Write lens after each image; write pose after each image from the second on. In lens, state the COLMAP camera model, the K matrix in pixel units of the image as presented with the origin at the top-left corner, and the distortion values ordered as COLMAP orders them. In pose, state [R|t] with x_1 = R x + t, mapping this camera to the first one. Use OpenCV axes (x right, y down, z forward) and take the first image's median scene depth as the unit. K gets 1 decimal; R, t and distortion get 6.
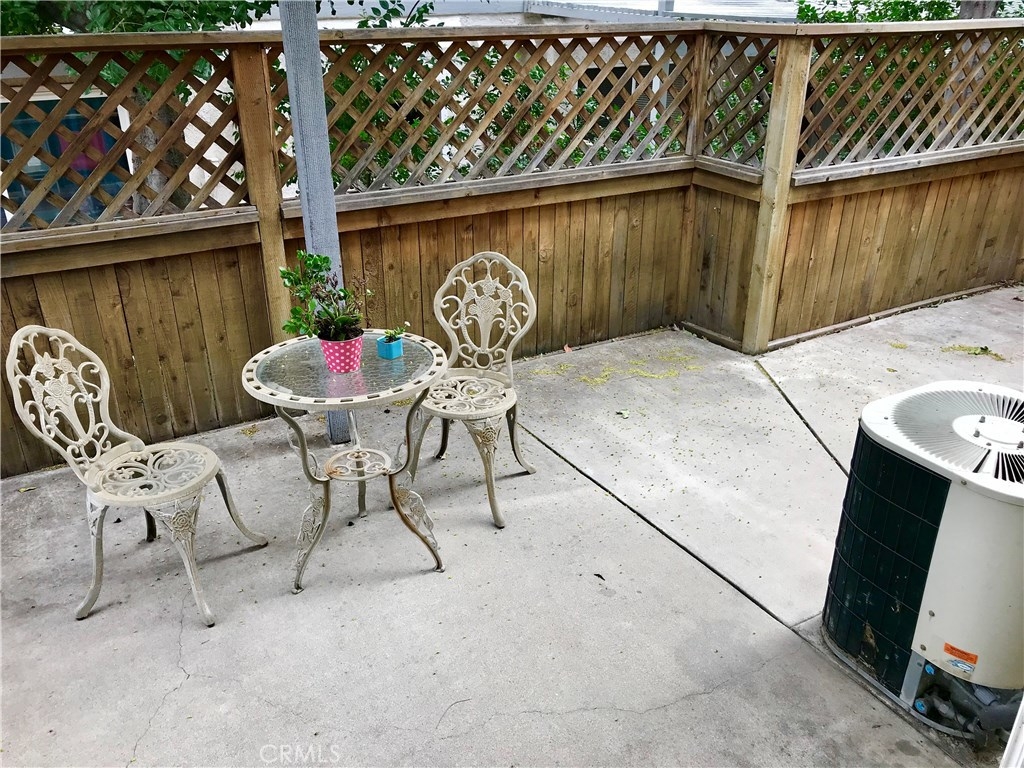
lens RADIAL K [[840.5, 0, 517.4], [0, 840.5, 381.4], [0, 0, 1]] dist [0.040687, -0.052772]
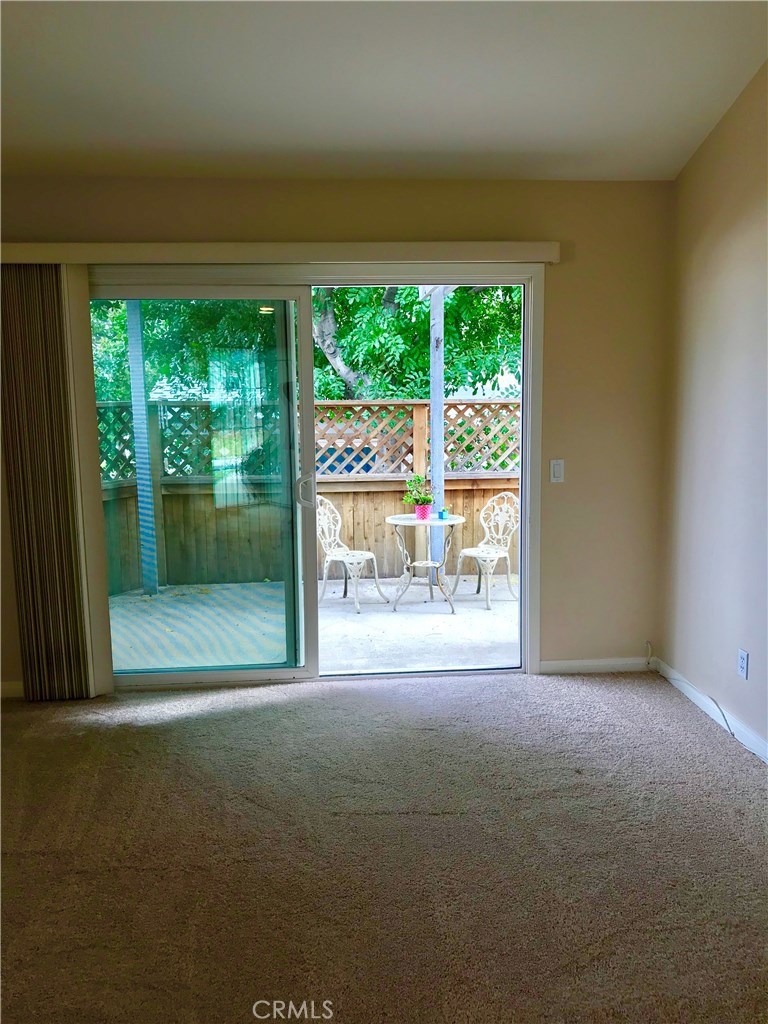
lens RADIAL K [[840.5, 0, 381.9], [0, 840.5, 516.7], [0, 0, 1]] dist [0.040687, -0.052772]
pose [[0.901413, 0.053766, -0.429608, 0.580818], [-0.170217, 0.956367, -0.237461, 0.452268], [0.398096, 0.287177, 0.871234, -0.946654]]
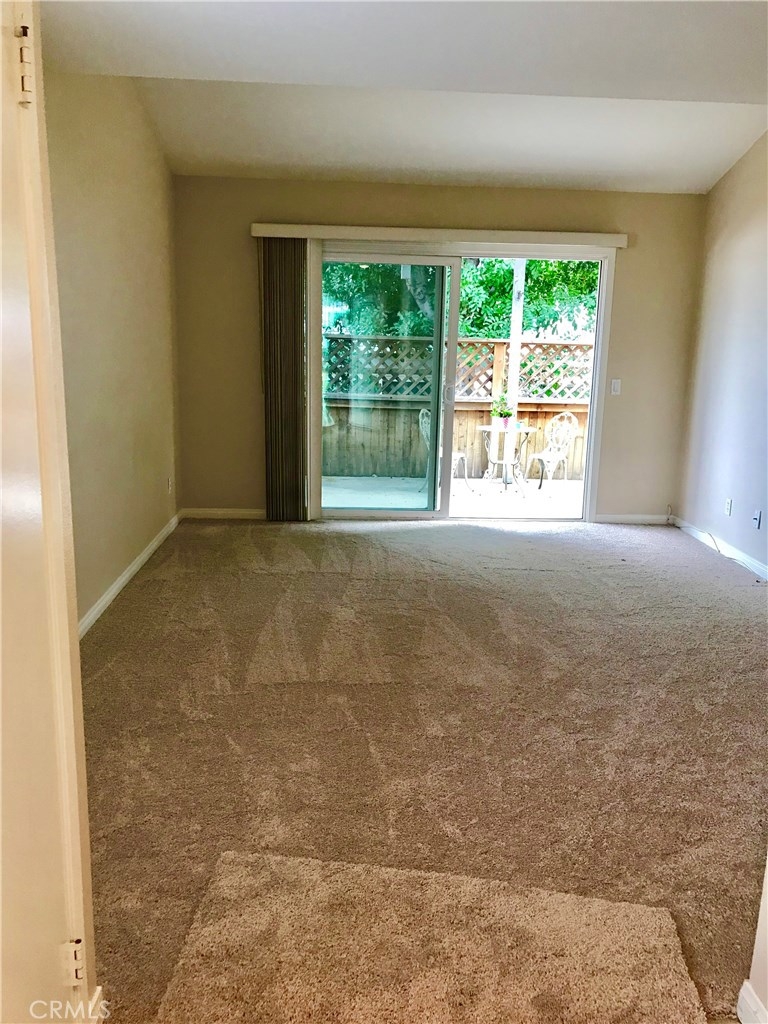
lens RADIAL K [[840.5, 0, 383.7], [0, 840.5, 511.5], [0, 0, 1]] dist [0.040687, -0.052772]
pose [[0.888234, 0.115787, -0.444561, 0.686278], [-0.214384, 0.960354, -0.178214, 0.767987], [0.406301, 0.253602, 0.877841, -1.580779]]
